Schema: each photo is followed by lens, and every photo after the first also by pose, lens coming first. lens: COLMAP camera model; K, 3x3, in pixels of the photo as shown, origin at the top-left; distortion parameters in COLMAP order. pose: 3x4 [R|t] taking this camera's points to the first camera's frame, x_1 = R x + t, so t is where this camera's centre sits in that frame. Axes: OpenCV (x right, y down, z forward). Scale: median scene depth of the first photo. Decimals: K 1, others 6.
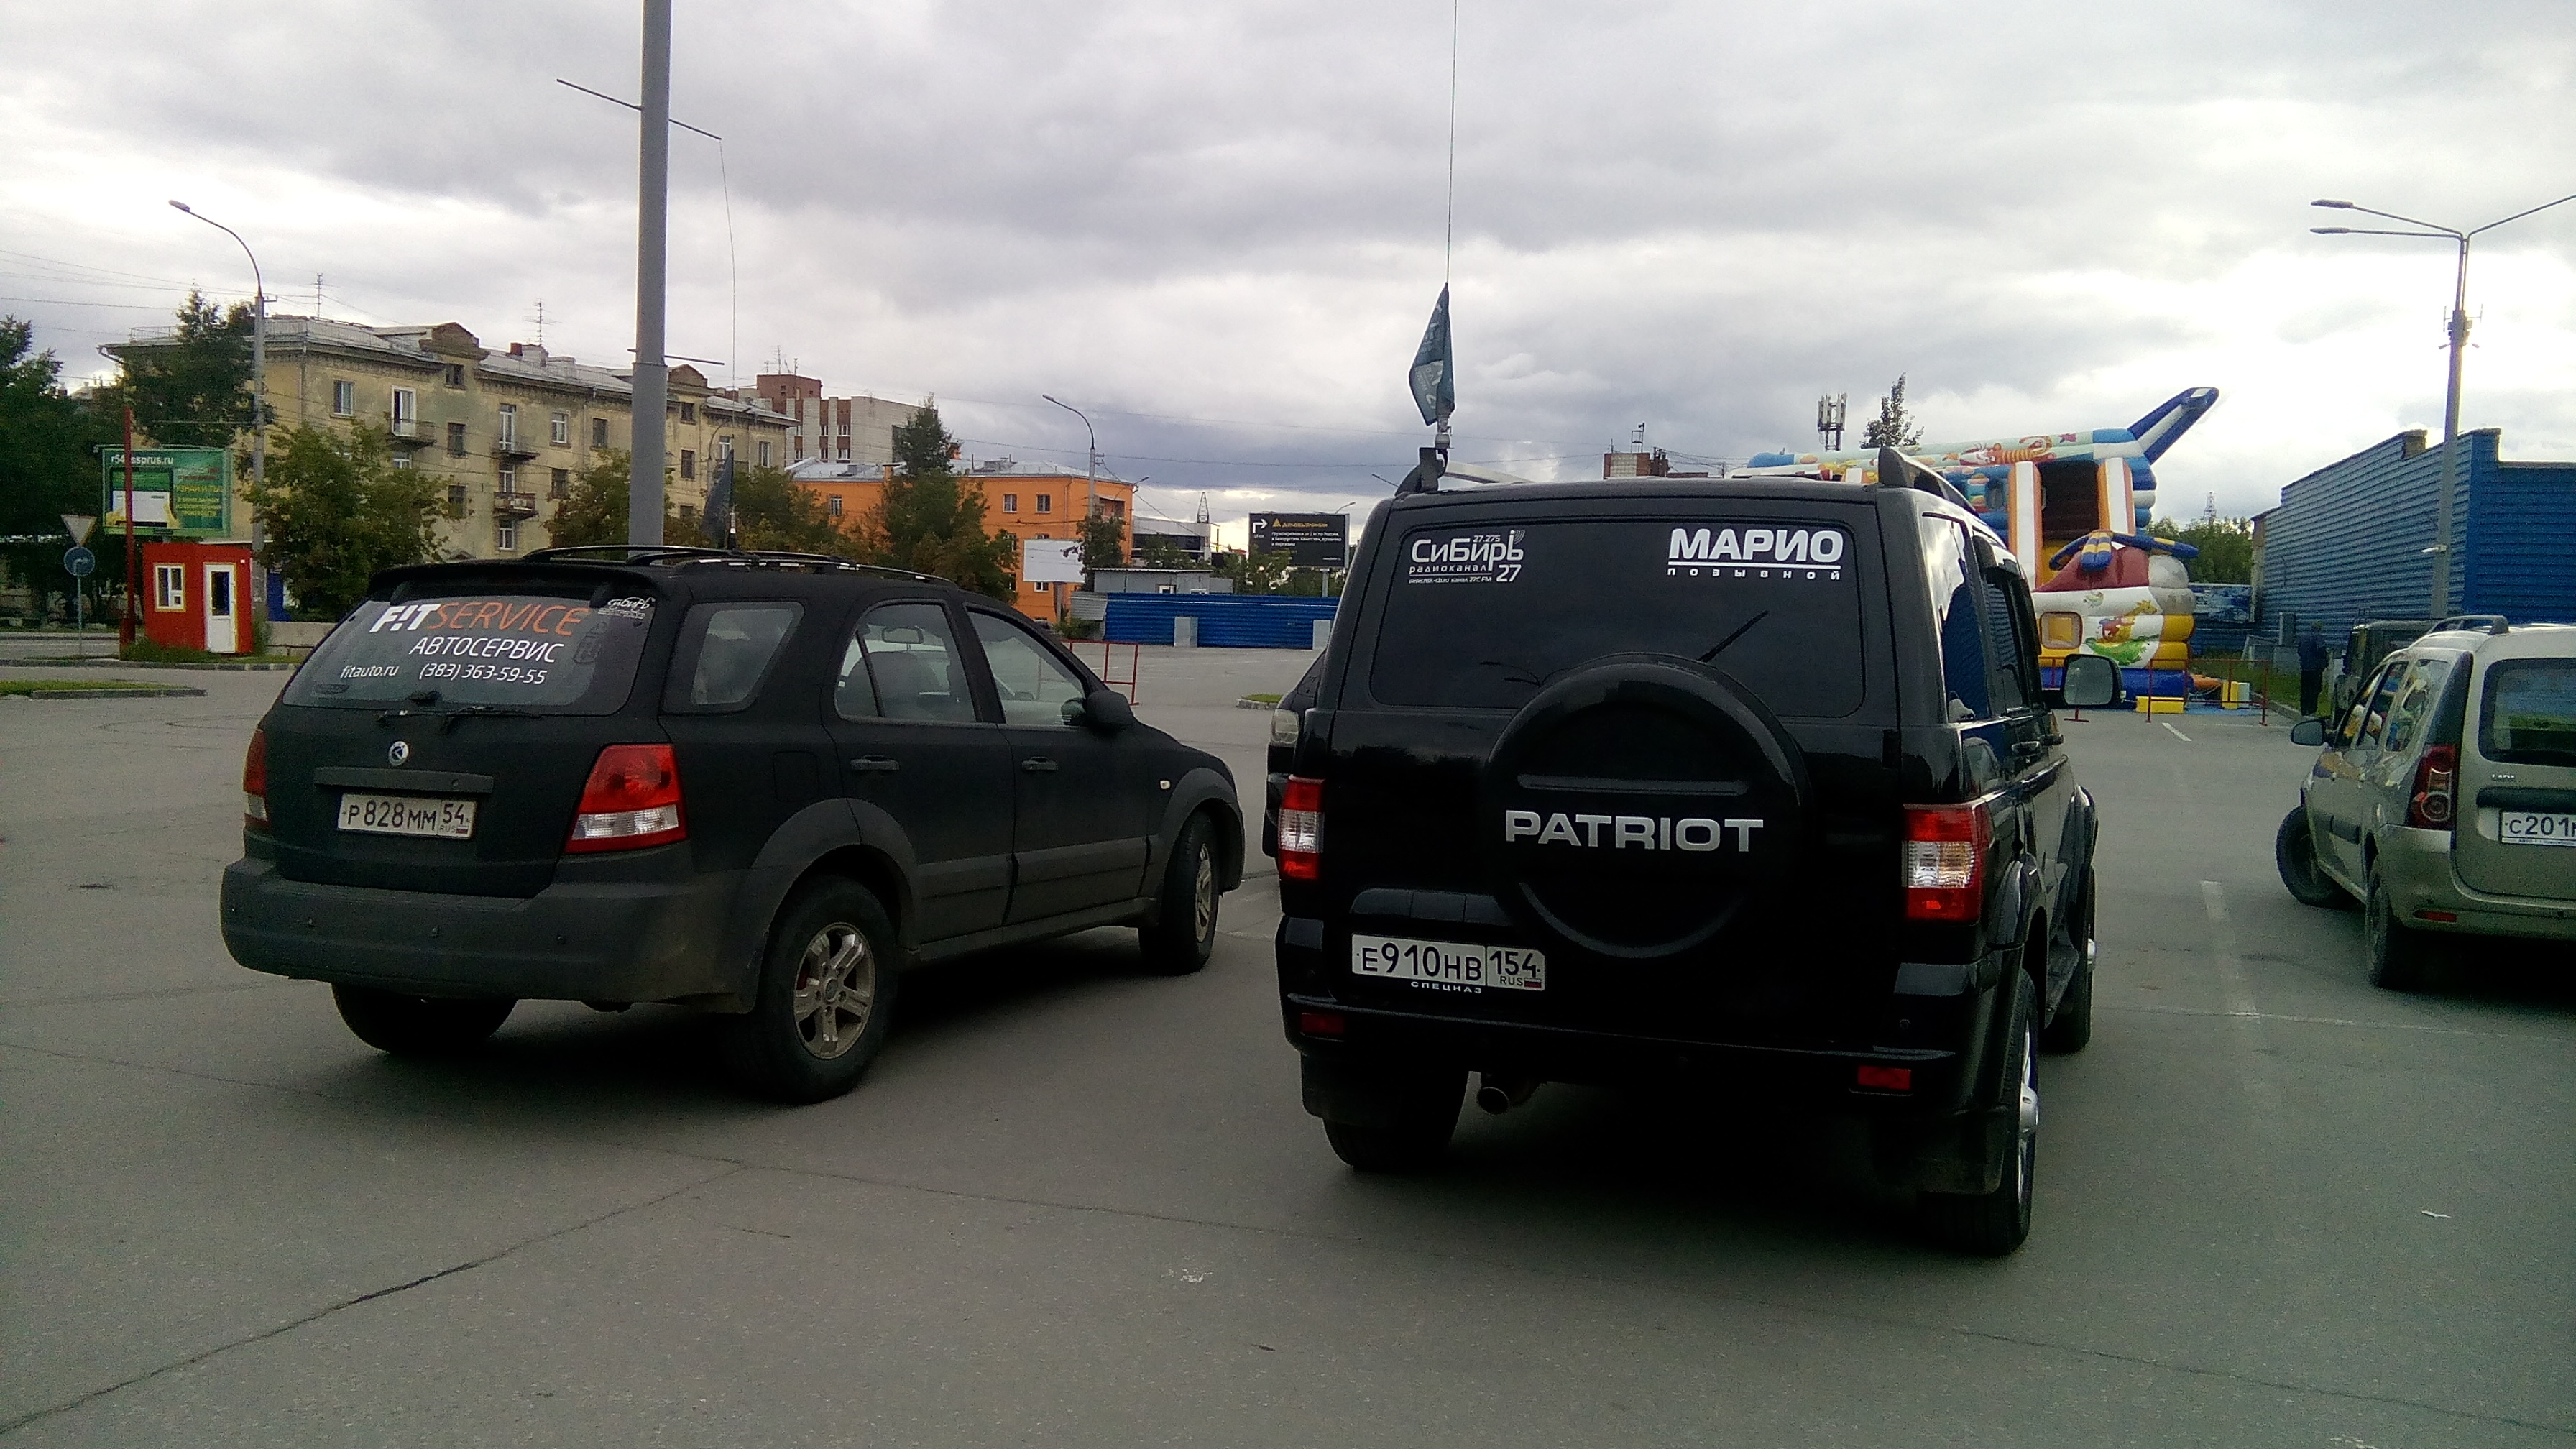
lens RADIAL K [[2062.6, 0, 1288.0], [0, 2062.6, 724.5], [0, 0, 1]] dist [0.070090, -0.074708]
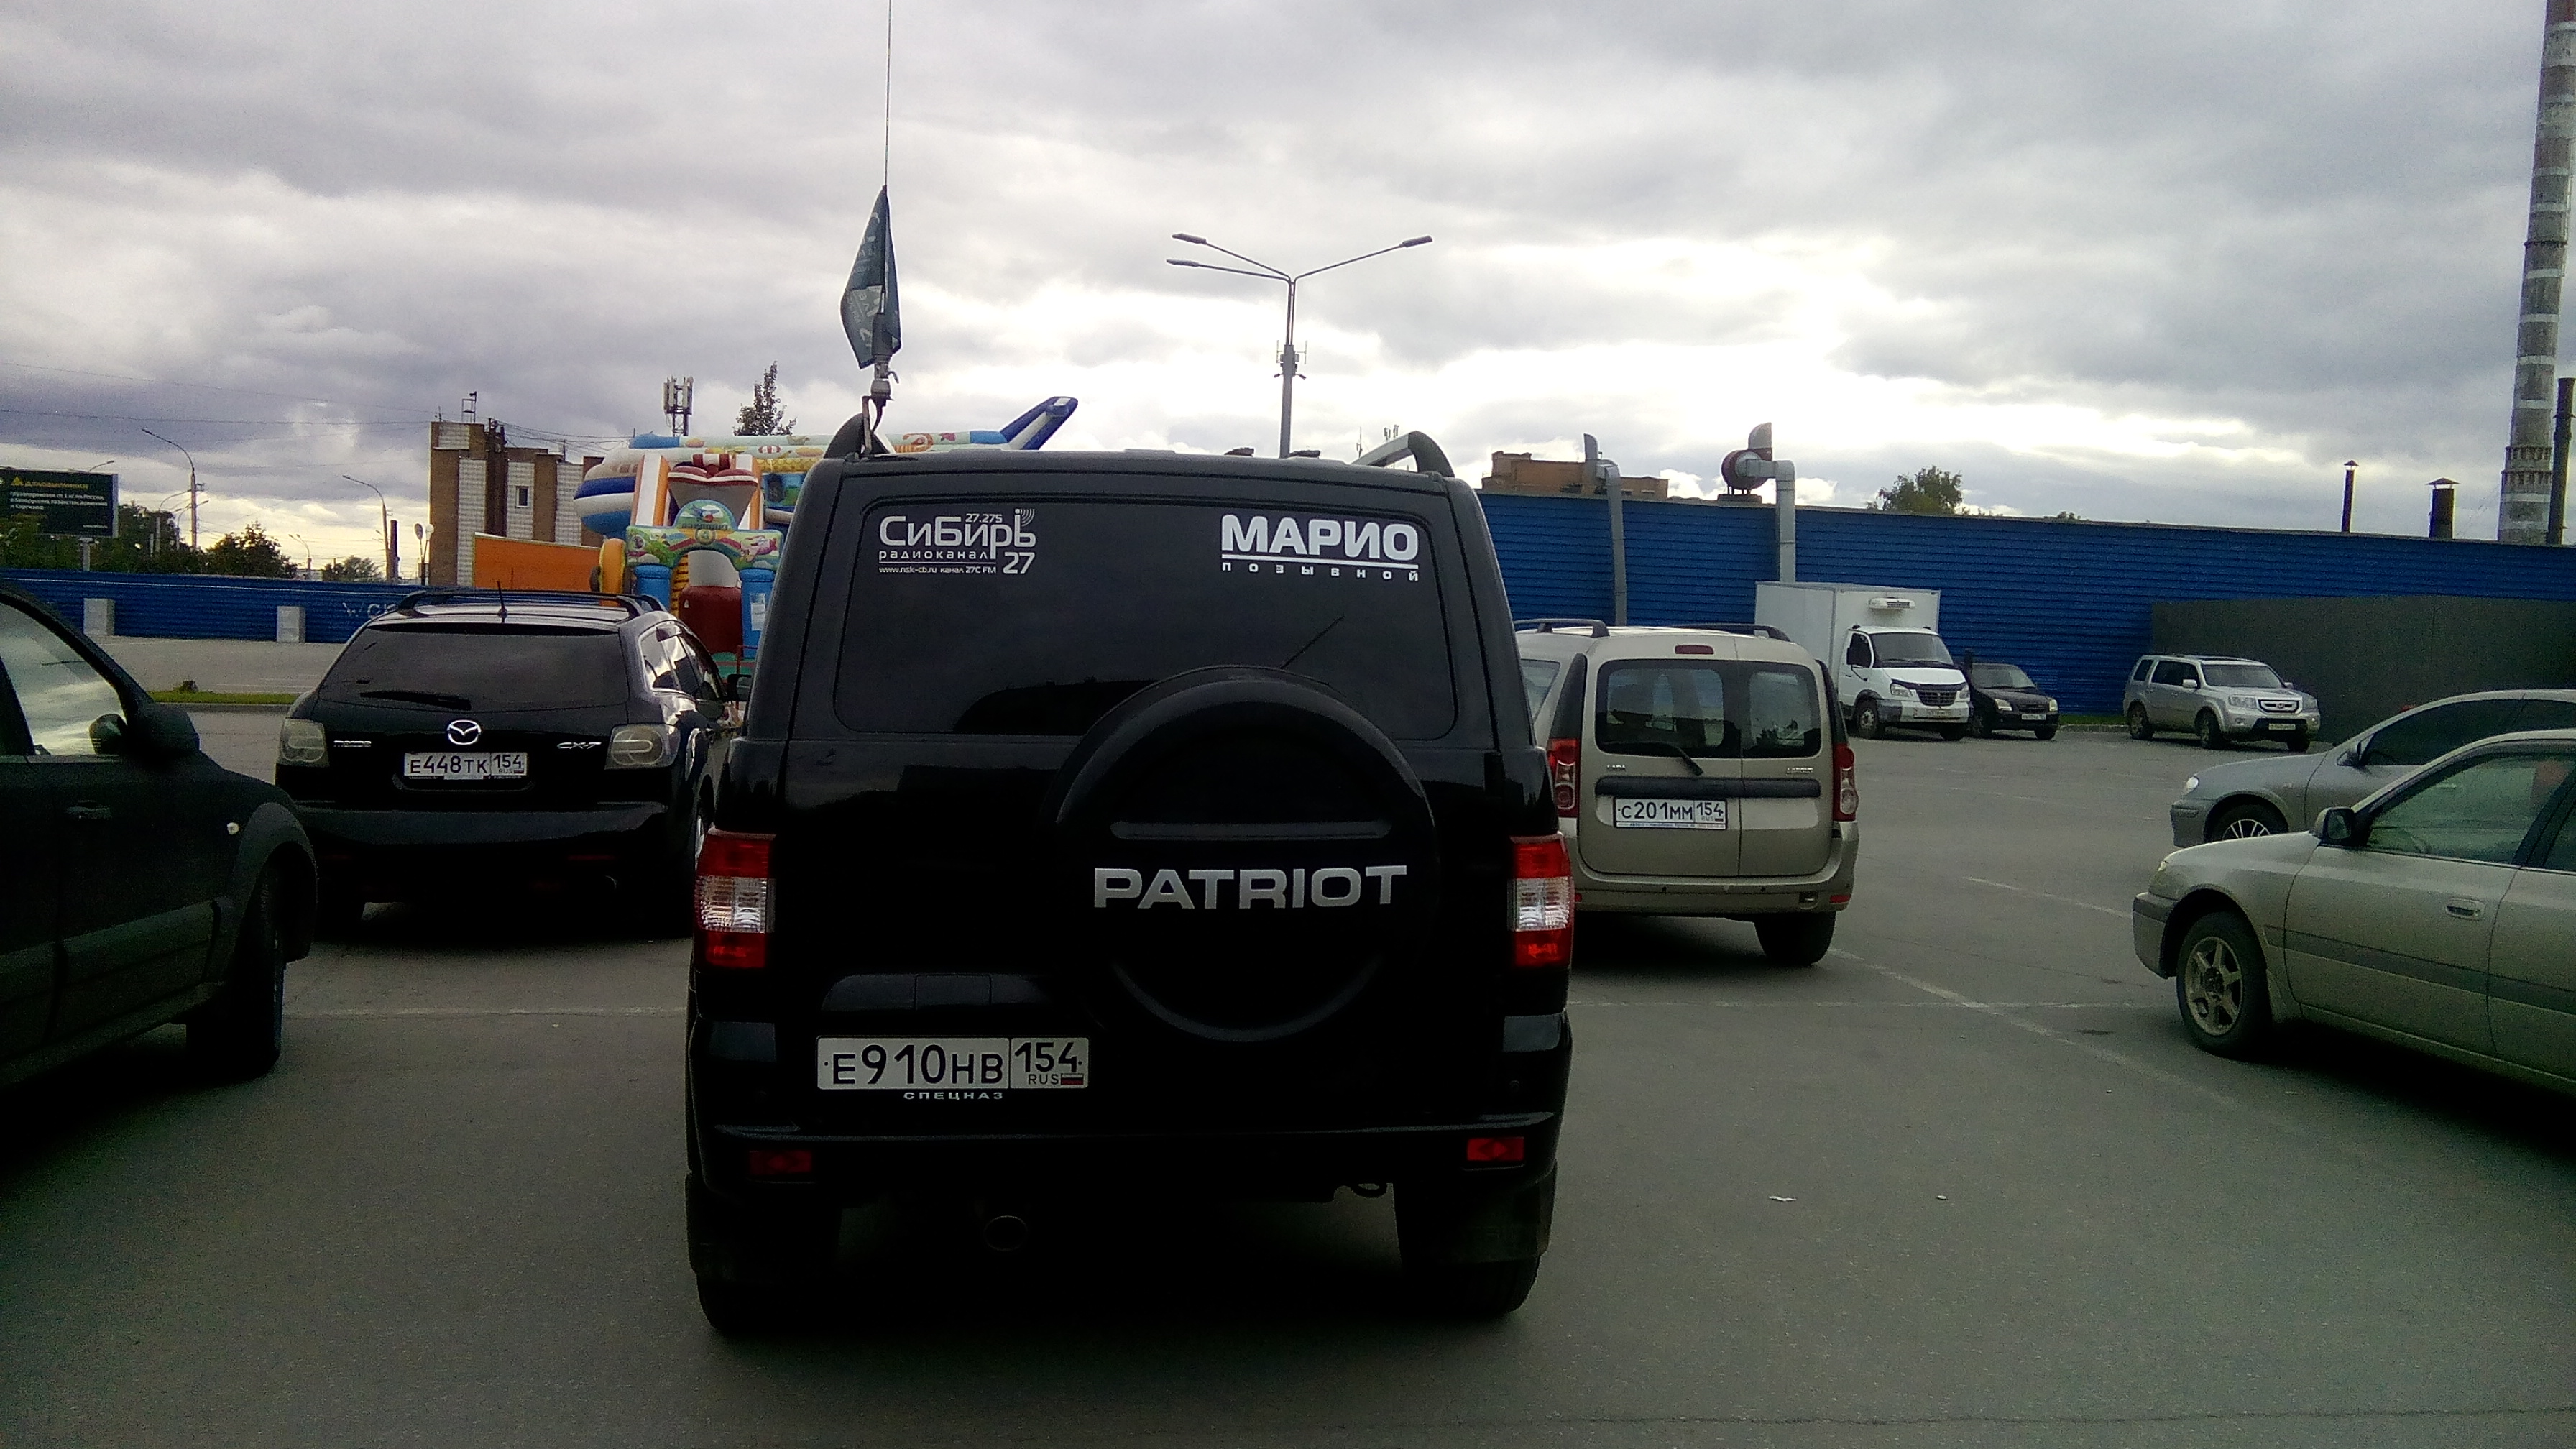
lens RADIAL K [[2062.6, 0, 1288.0], [0, 2062.6, 724.5], [0, 0, 1]] dist [0.070090, -0.074708]
pose [[0.853594, -0.017635, 0.520641, -0.219633], [0.014374, 0.999844, 0.010301, -0.018254], [-0.520741, -0.001309, 0.853714, 0.273394]]
